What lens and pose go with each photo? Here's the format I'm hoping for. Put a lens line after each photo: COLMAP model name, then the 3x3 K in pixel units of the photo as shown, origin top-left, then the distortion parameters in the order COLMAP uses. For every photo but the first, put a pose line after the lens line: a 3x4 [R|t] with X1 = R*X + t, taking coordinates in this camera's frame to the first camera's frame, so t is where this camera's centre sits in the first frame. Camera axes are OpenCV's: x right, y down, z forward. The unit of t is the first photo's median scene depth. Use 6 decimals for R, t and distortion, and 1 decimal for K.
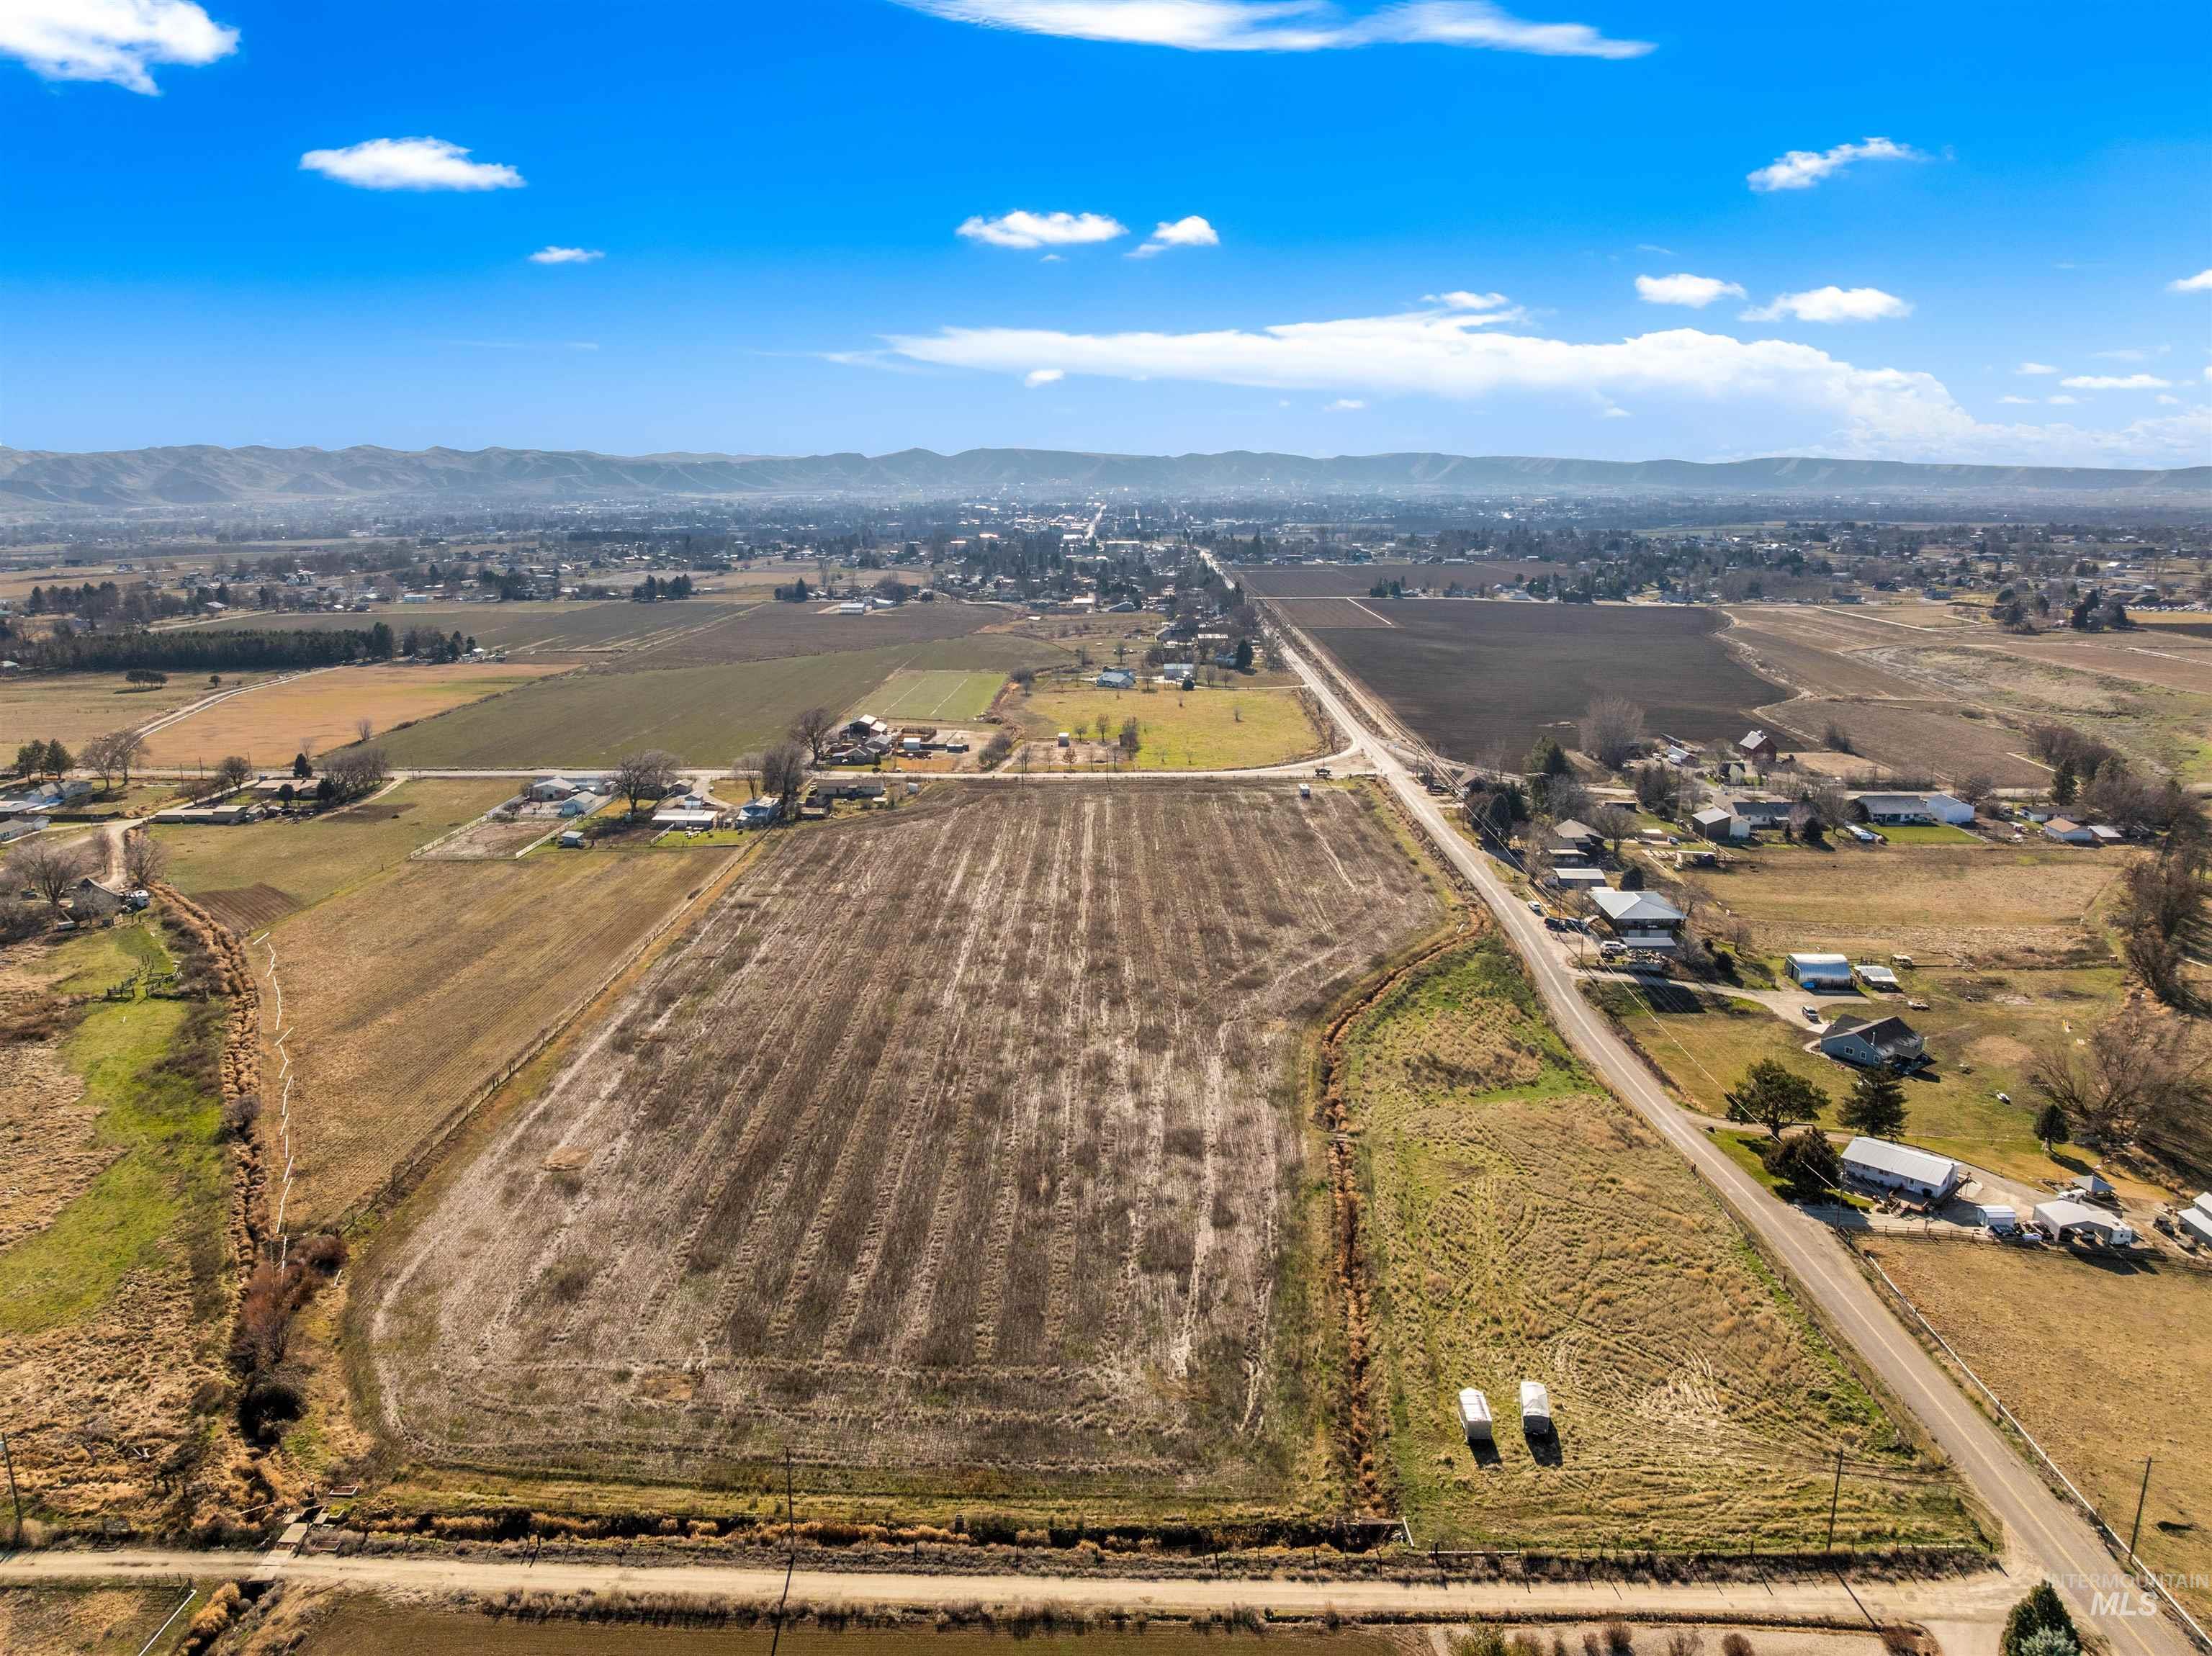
lens RADIAL K [[1550.2, 0, 1108.9], [0, 1550.2, 817.3], [0, 0, 1]] dist [-0.030945, -0.010685]
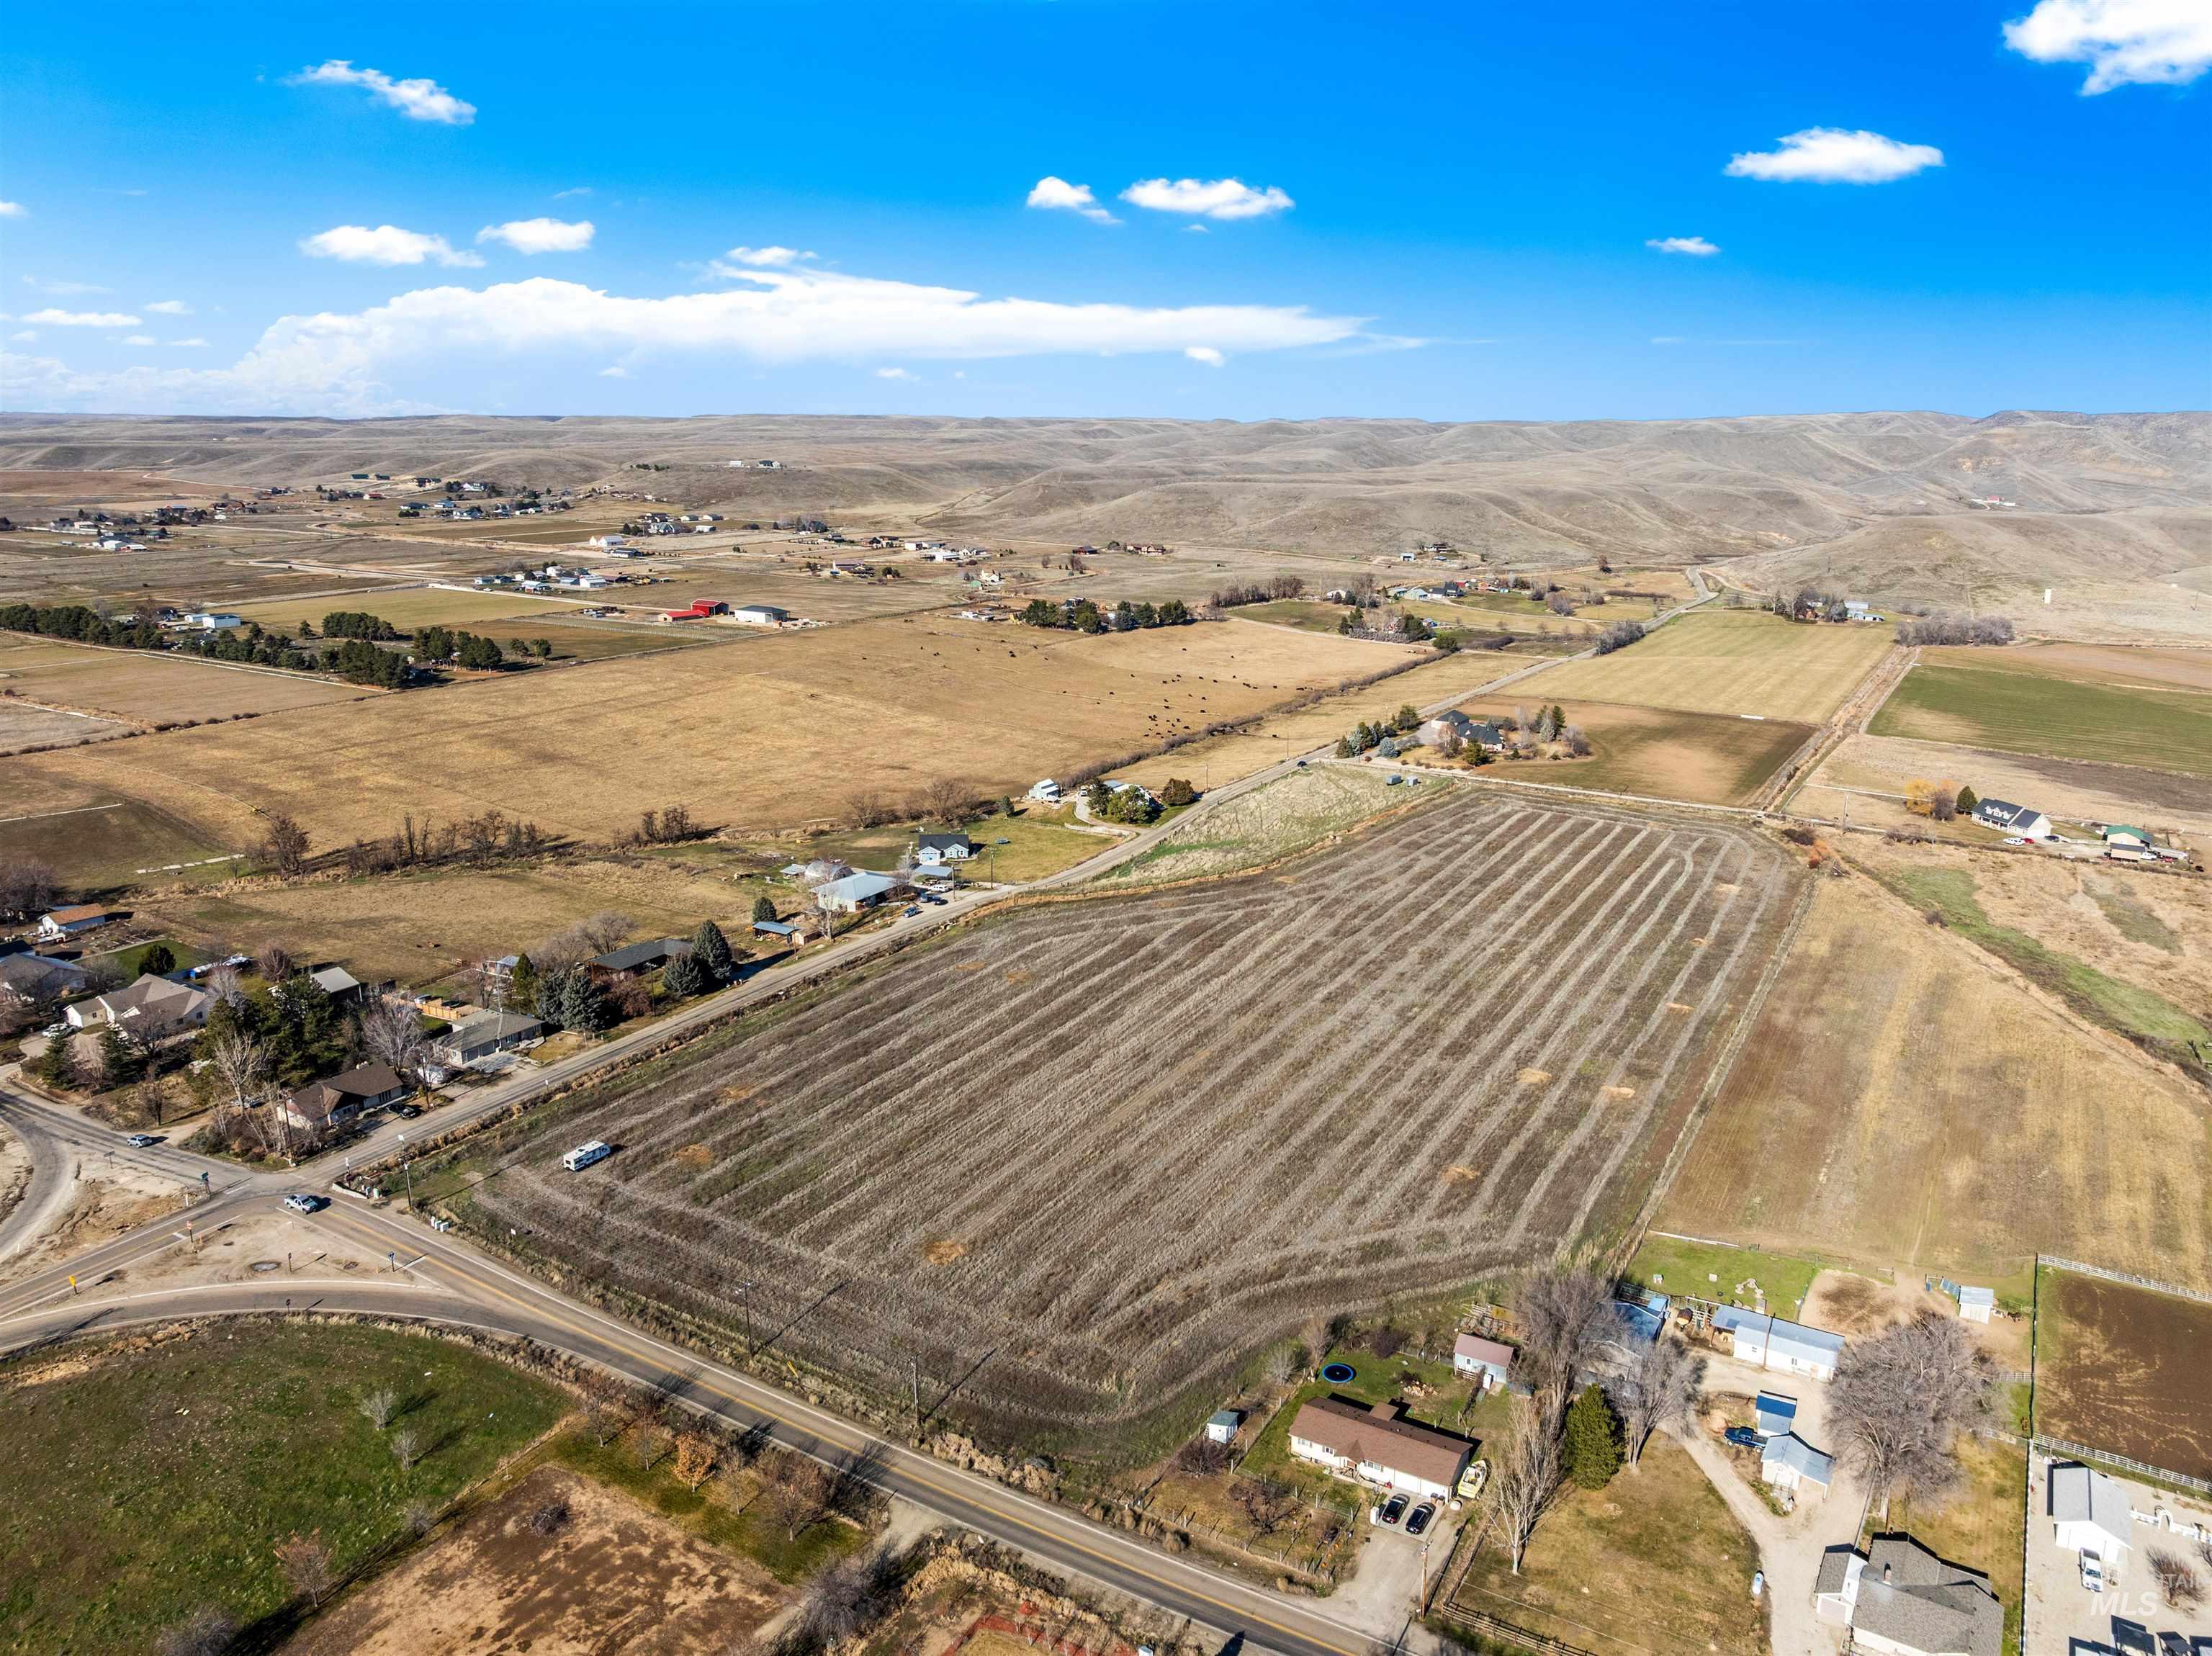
lens RADIAL K [[1540.8, 0, 1201.1], [0, 1540.8, 827.5], [0, 0, 1]] dist [-0.031357, -0.002848]
pose [[-0.887303, -0.132367, 0.441784, -0.618575], [0.079402, 0.899776, 0.429066, -0.728650], [-0.454301, 0.415790, -0.787864, 2.832369]]
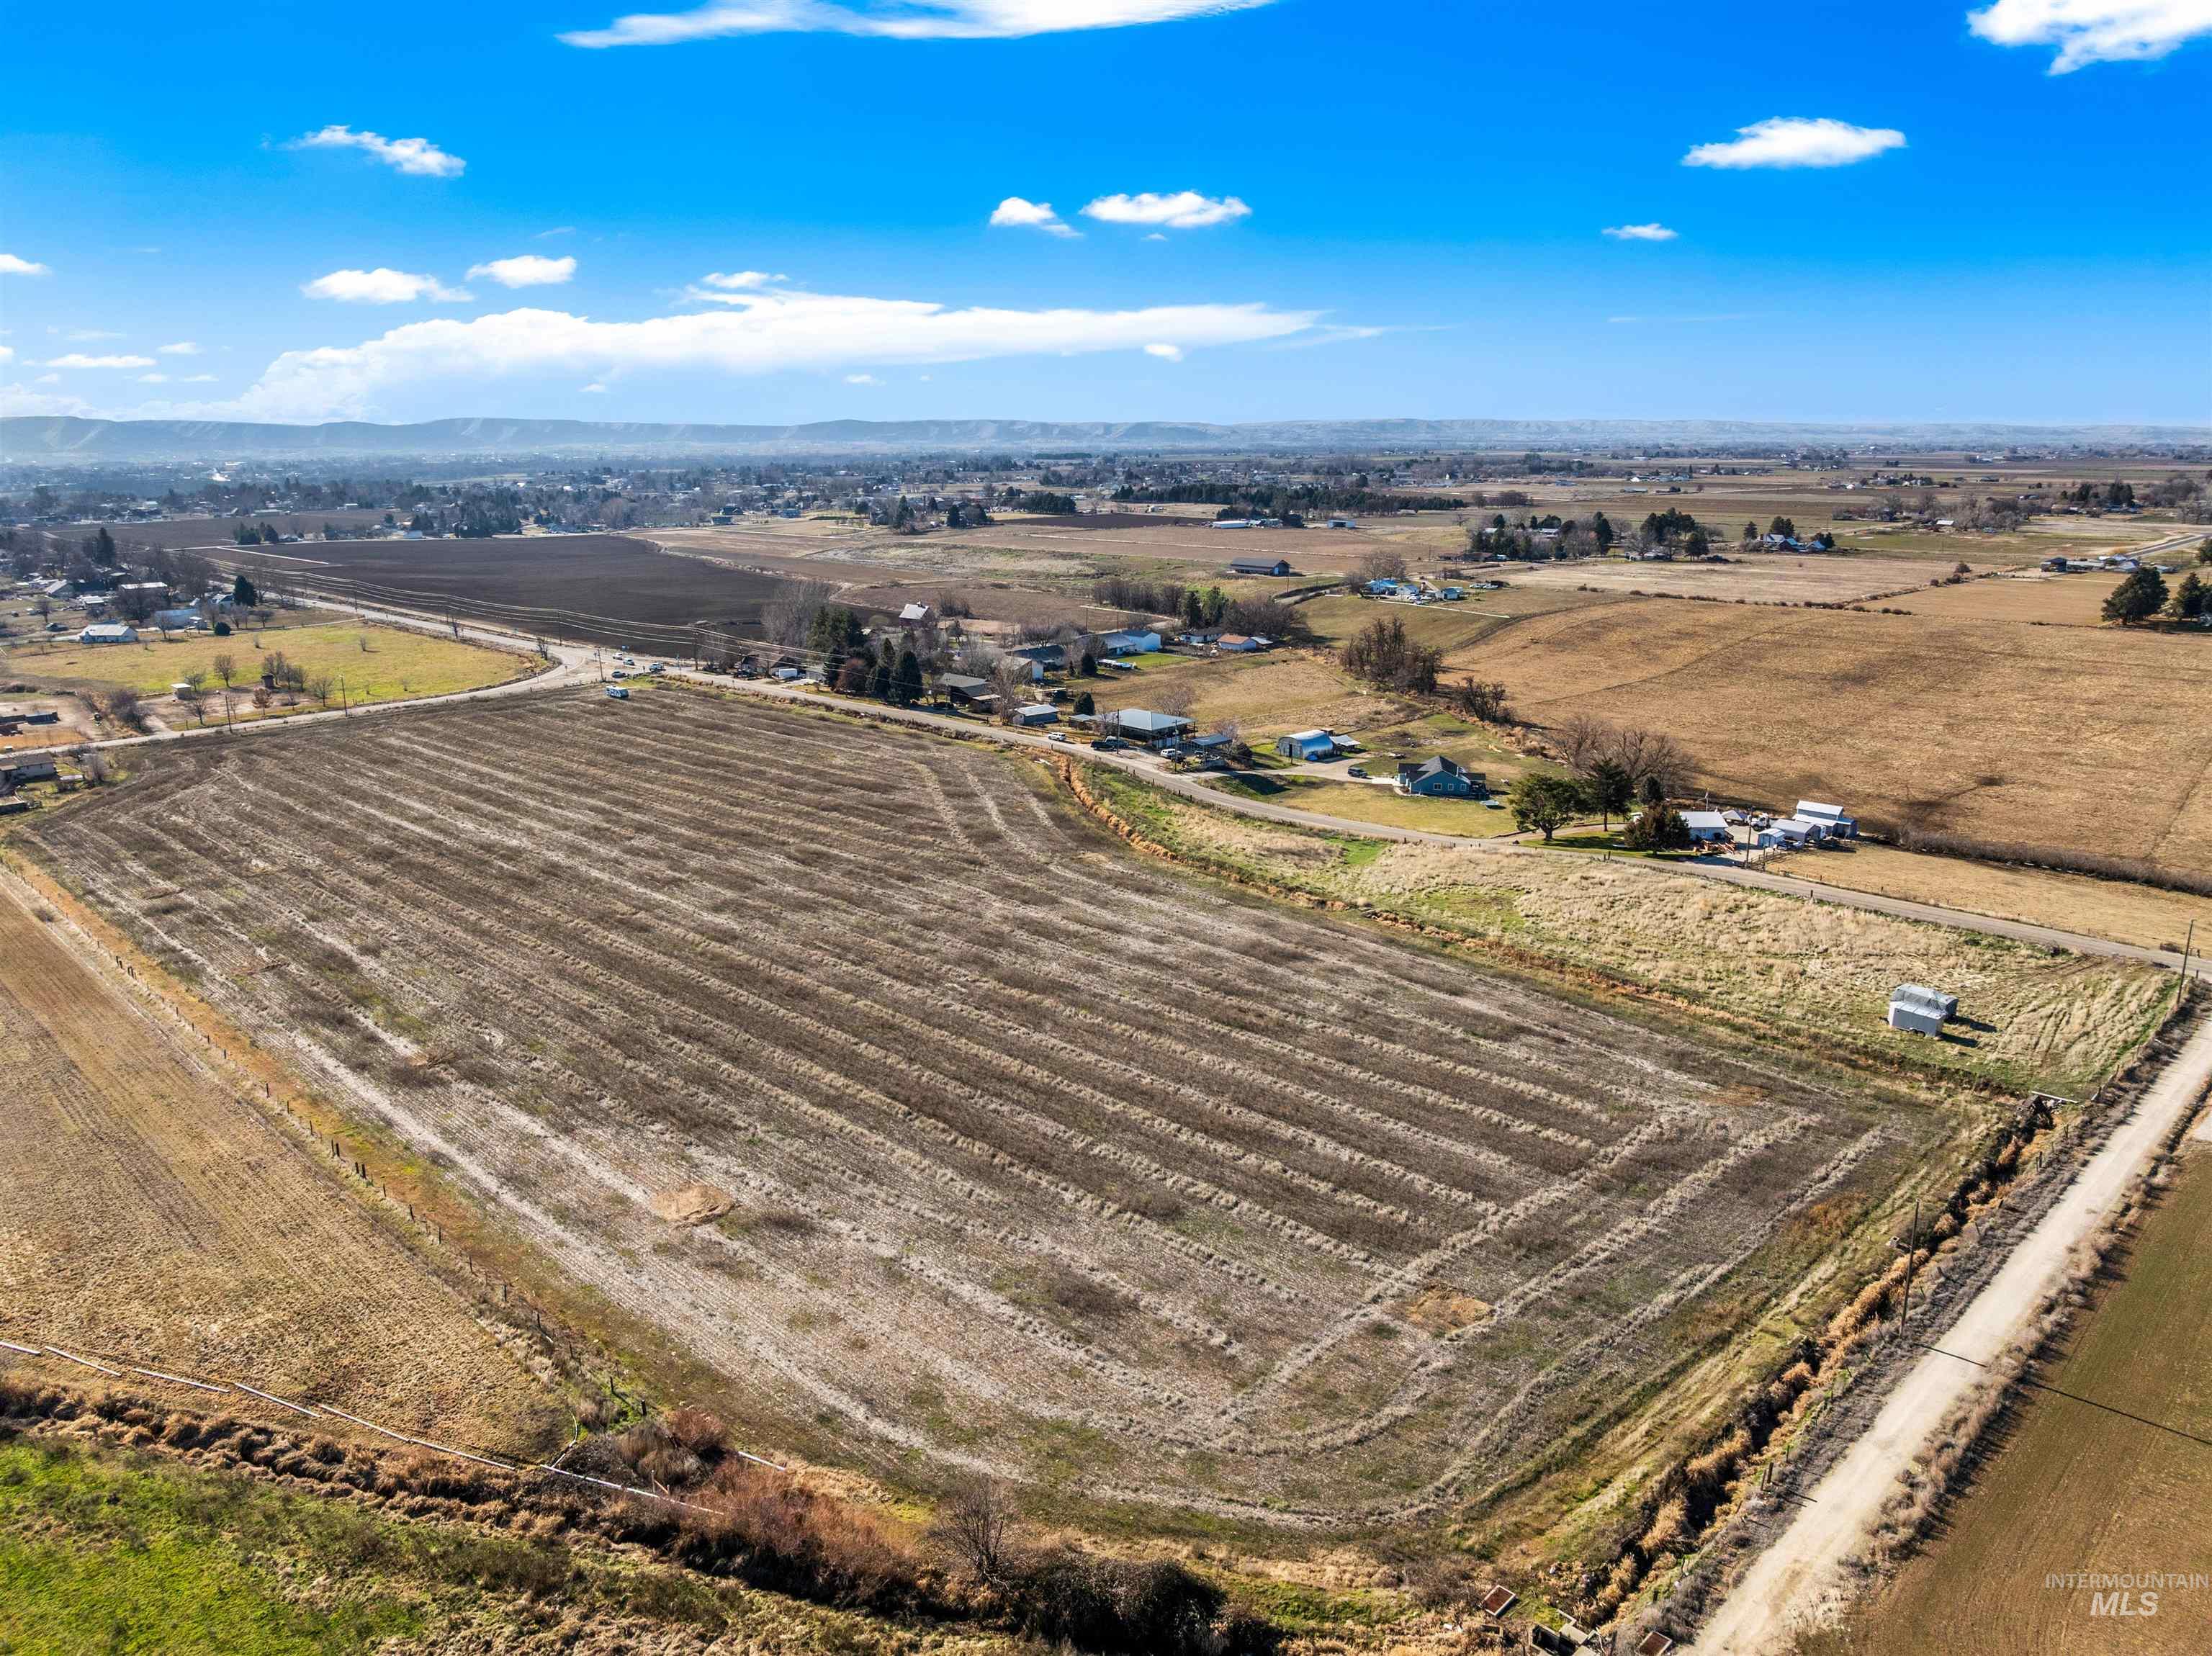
lens RADIAL K [[1547.7, 0, 1091.7], [0, 1547.7, 828.4], [0, 0, 1]] dist [-0.036300, -0.001963]
pose [[0.701623, -0.179389, 0.689598, -0.657878], [0.158752, 0.982820, 0.094146, 0.041196], [-0.694639, 0.043420, 0.718047, 0.449060]]
